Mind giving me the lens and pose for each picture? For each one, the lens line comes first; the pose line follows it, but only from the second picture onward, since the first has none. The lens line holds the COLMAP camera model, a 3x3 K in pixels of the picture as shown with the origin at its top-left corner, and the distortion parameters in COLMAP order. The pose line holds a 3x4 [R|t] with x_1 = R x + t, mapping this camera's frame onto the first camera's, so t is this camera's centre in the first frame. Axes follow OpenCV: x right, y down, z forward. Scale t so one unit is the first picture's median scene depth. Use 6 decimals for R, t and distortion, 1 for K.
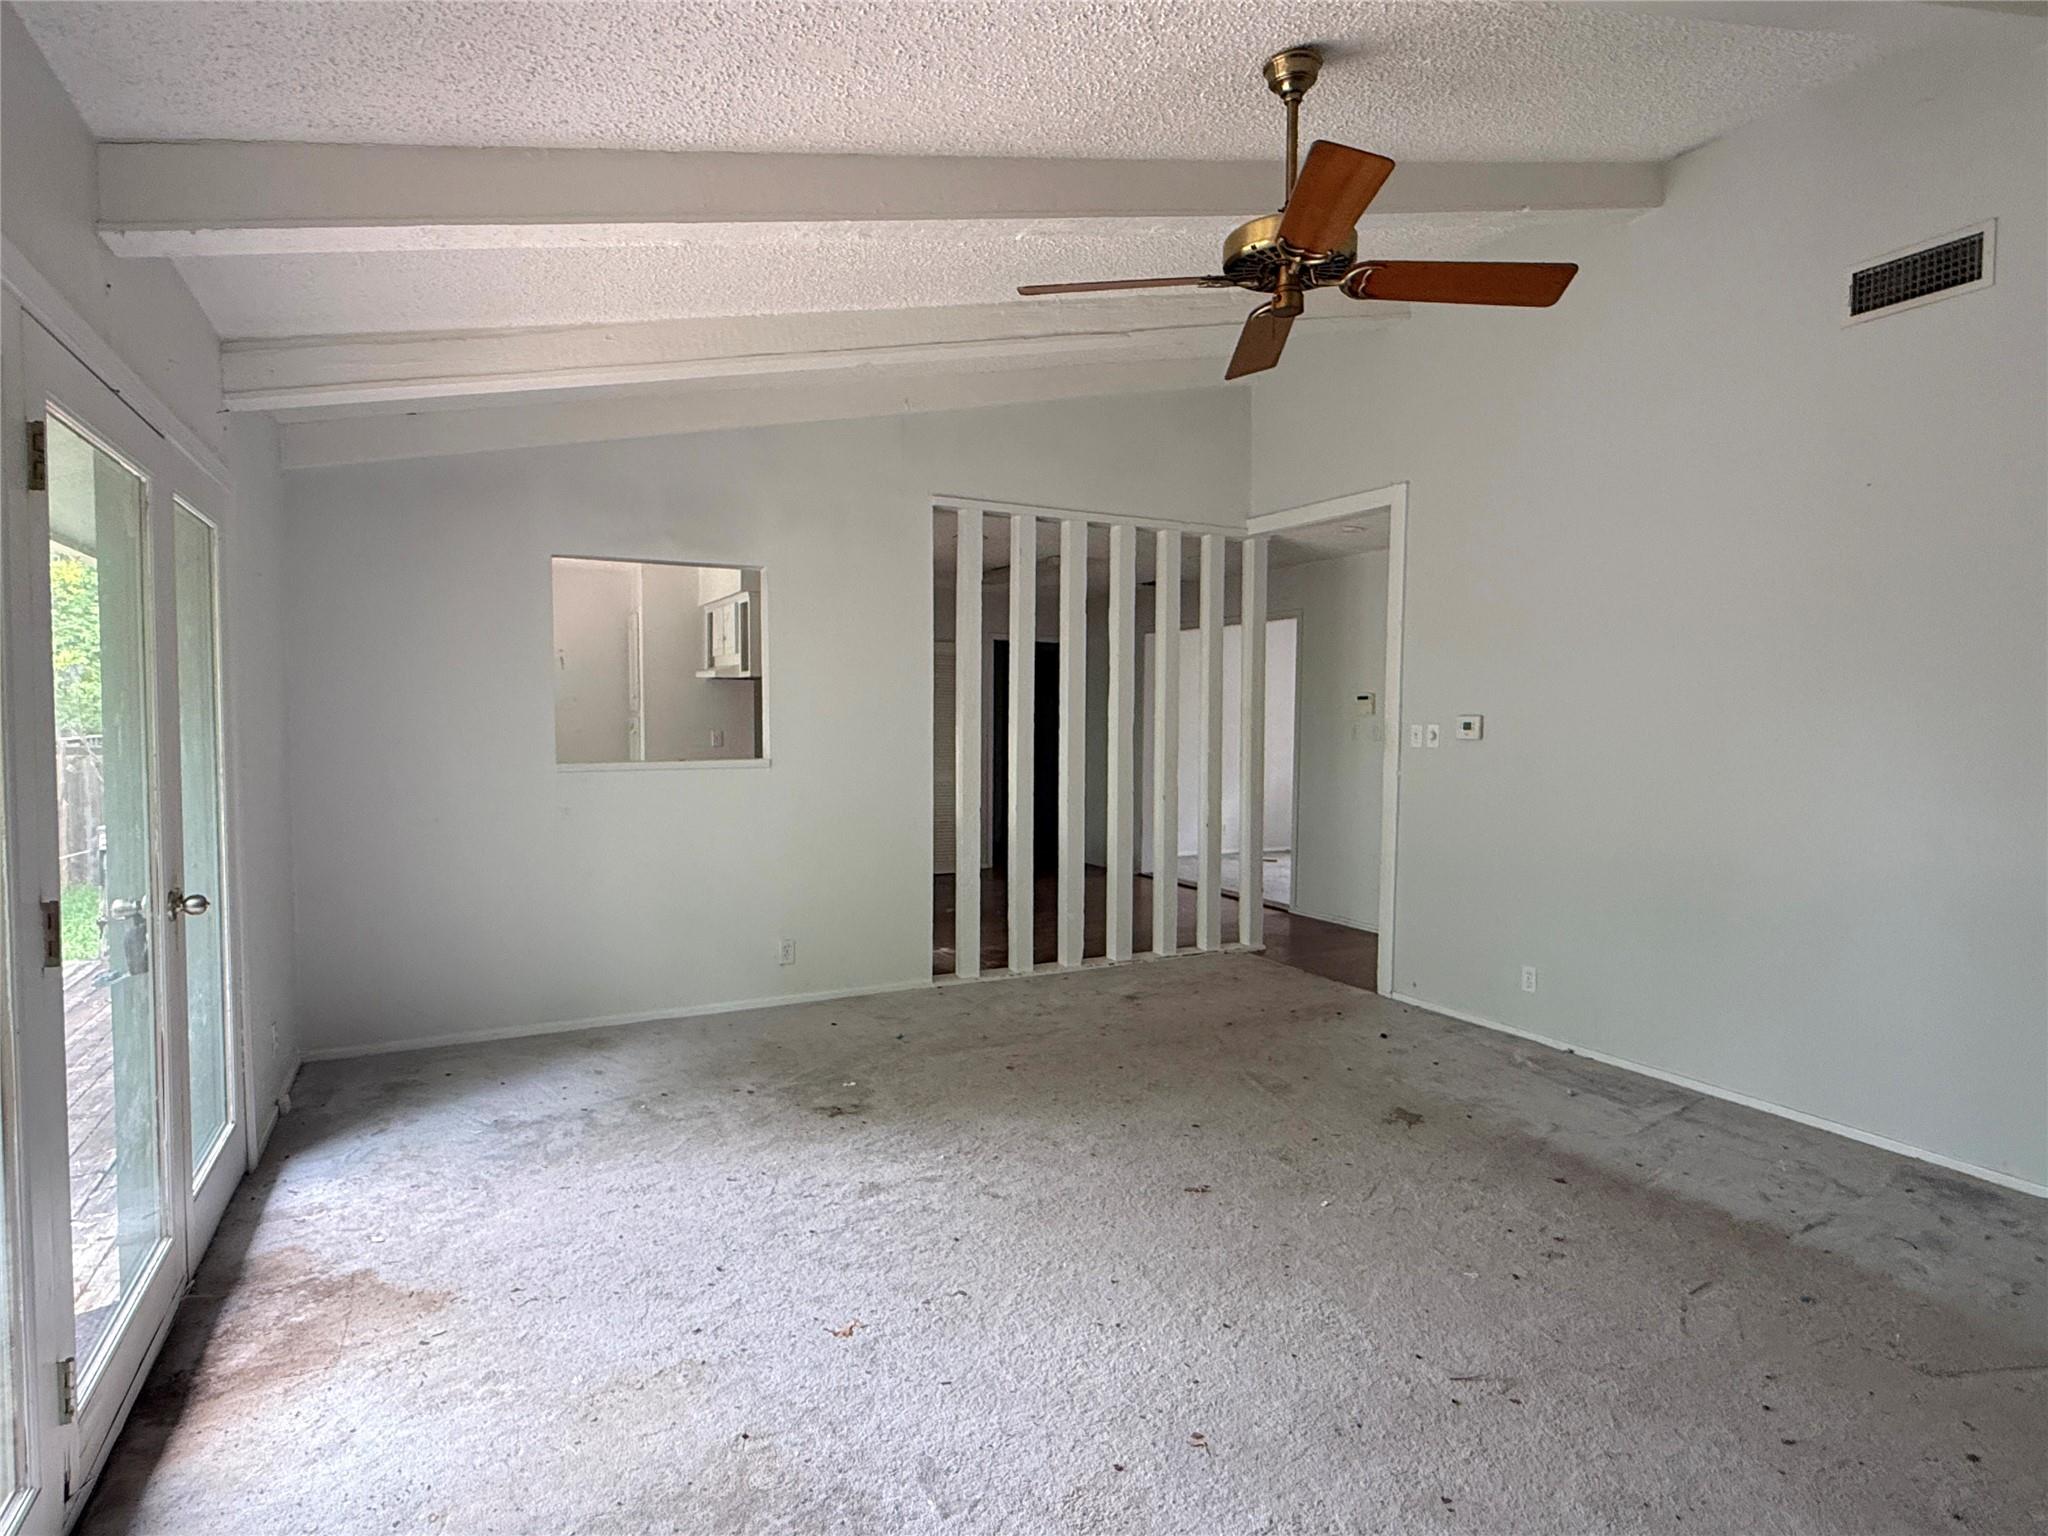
lens RADIAL K [[1075.0, 0, 1025.9], [0, 1075.0, 770.3], [0, 0, 1]] dist [-0.002299, -0.000395]
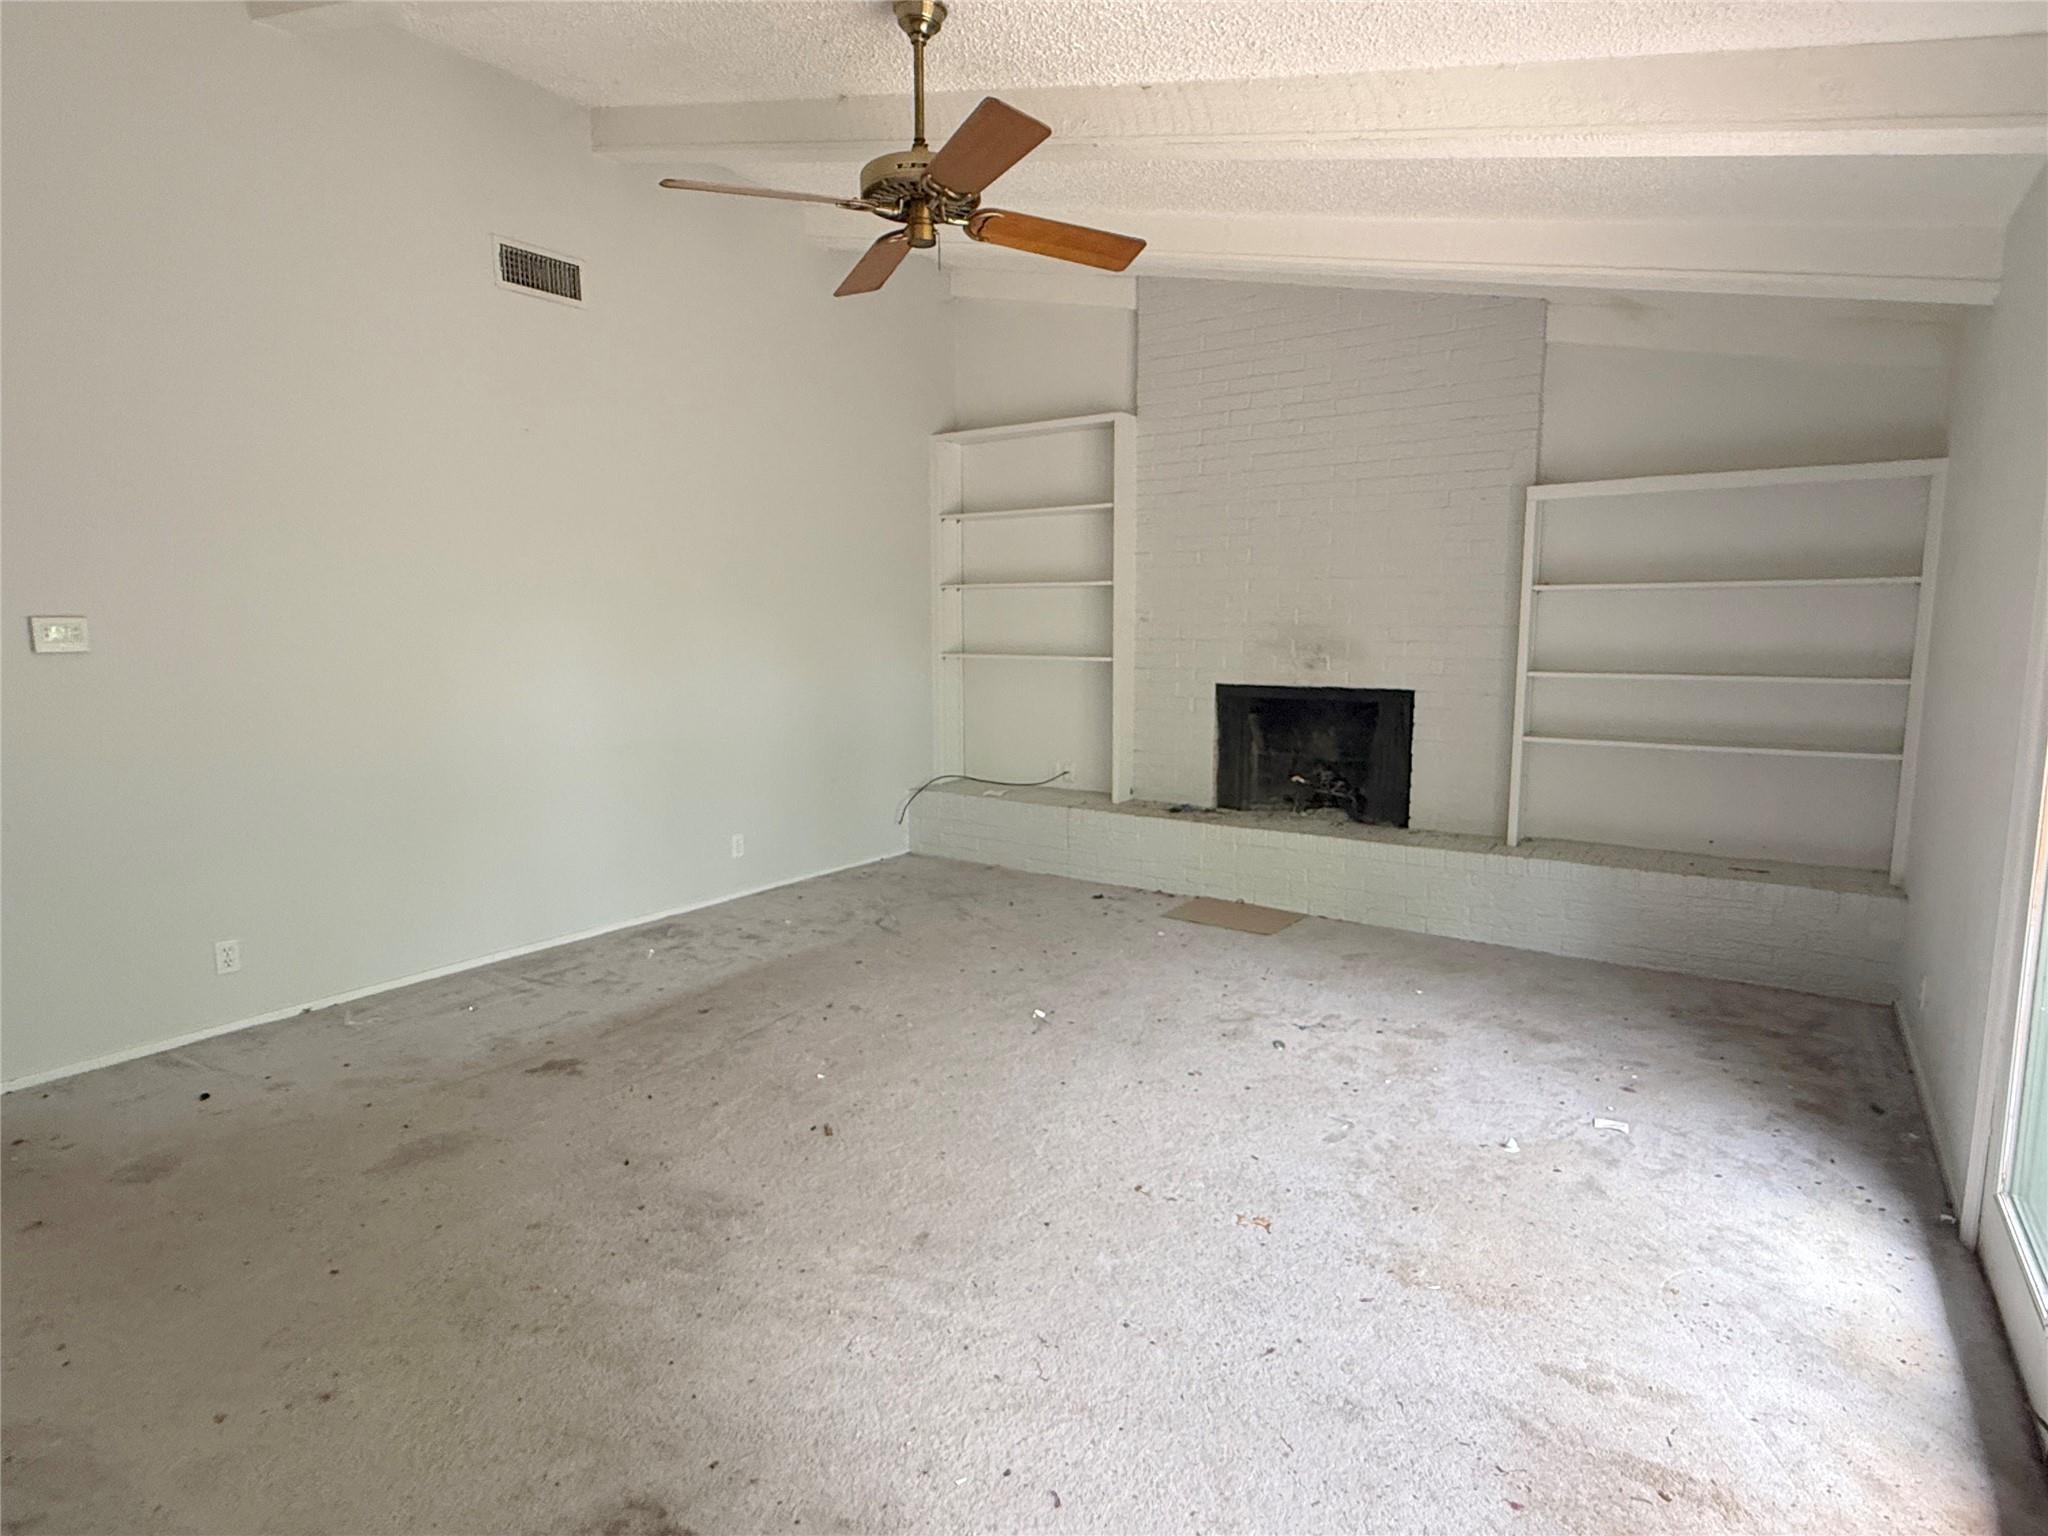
lens RADIAL K [[1075.0, 0, 1015.7], [0, 1075.0, 778.7], [0, 0, 1]] dist [-0.002299, -0.000395]
pose [[-0.471442, -0.130154, 0.872240, -0.570035], [0.037986, 0.985135, 0.167531, -0.050610], [-0.881079, 0.112114, -0.459490, 1.030548]]
